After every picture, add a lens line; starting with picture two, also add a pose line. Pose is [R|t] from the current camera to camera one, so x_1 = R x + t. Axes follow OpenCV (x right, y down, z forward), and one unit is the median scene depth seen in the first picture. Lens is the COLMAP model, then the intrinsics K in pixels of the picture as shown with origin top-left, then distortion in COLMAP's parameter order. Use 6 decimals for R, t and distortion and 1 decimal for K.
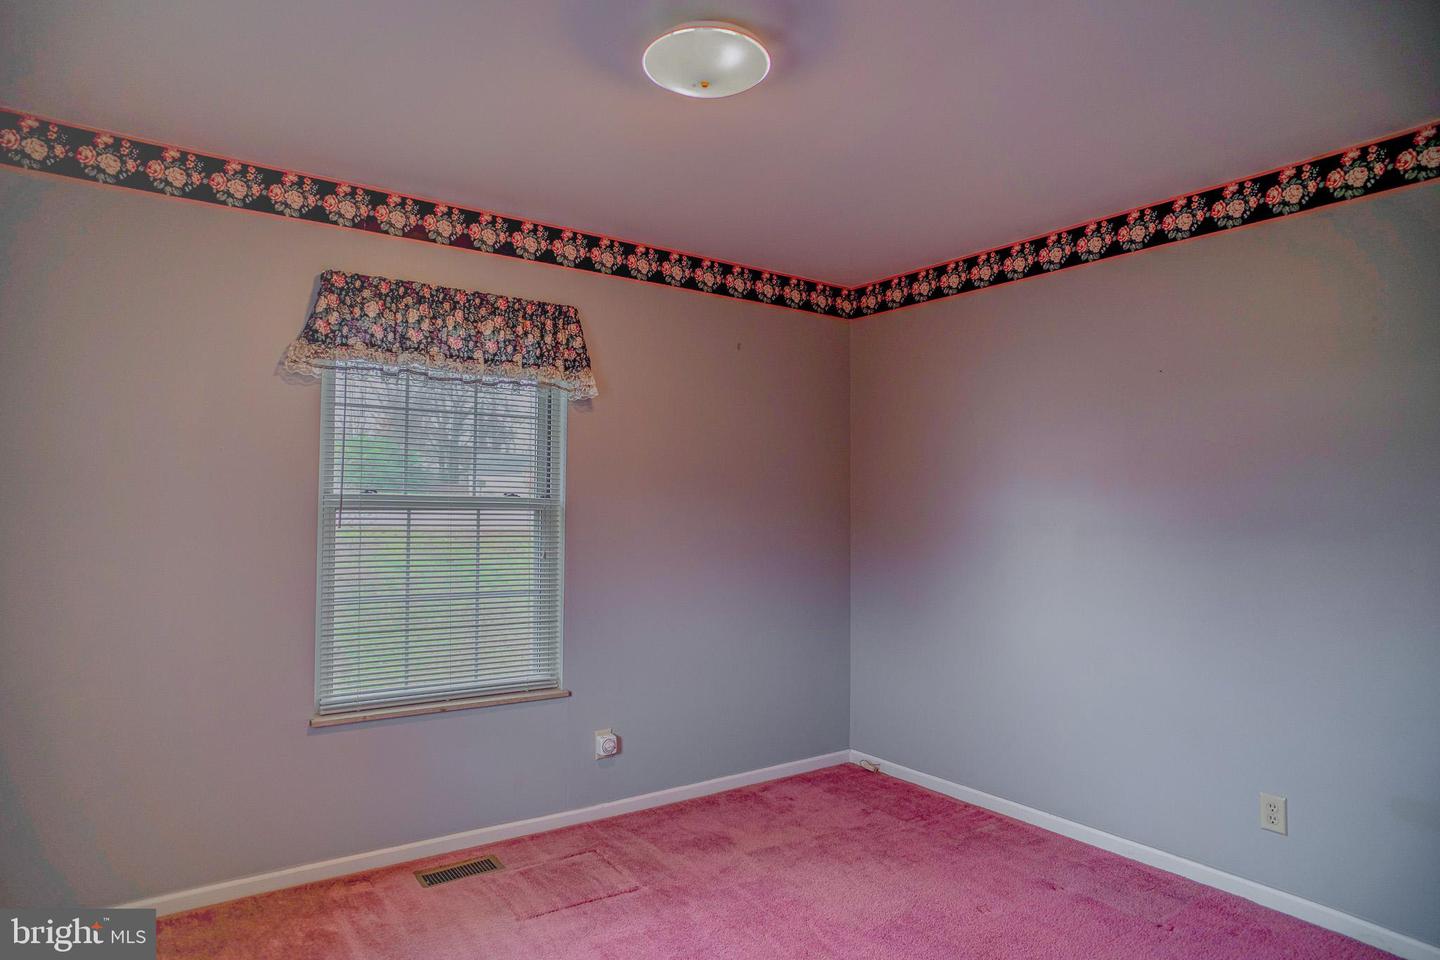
lens RADIAL K [[847.9, 0, 720.0], [0, 847.9, 480.0], [0, 0, 1]] dist [-0.062947, 0.054403]
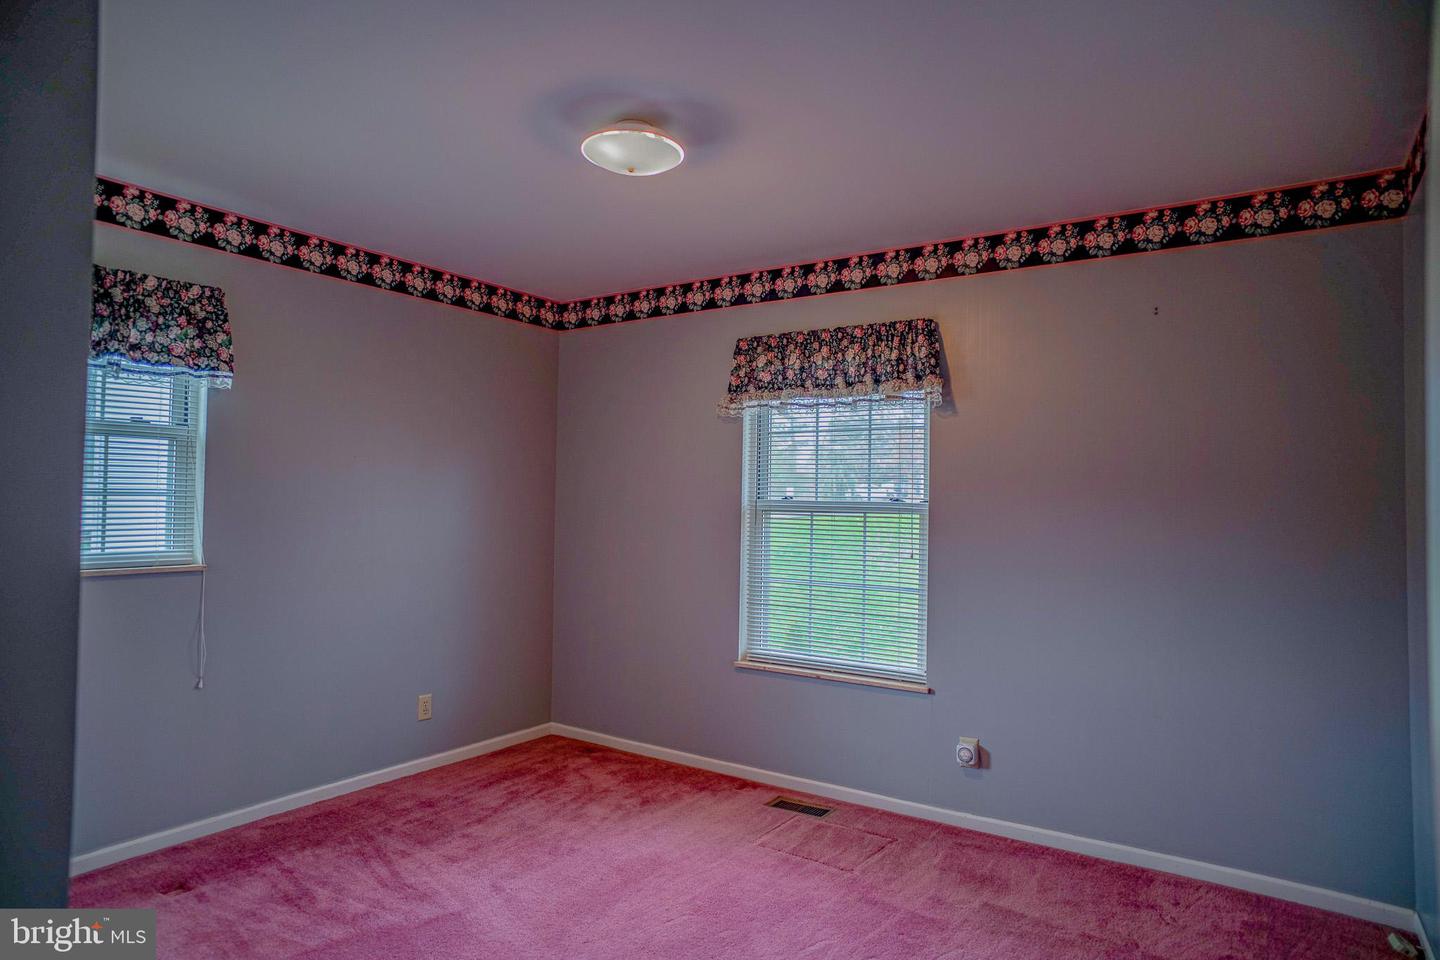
lens RADIAL K [[847.9, 0, 720.0], [0, 847.9, 480.0], [0, 0, 1]] dist [-0.062947, 0.054403]
pose [[0.360169, -0.031132, -0.932367, 0.742560], [0.016203, 0.999501, -0.027115, 0.019200], [0.932746, -0.005341, 0.360494, 0.414389]]
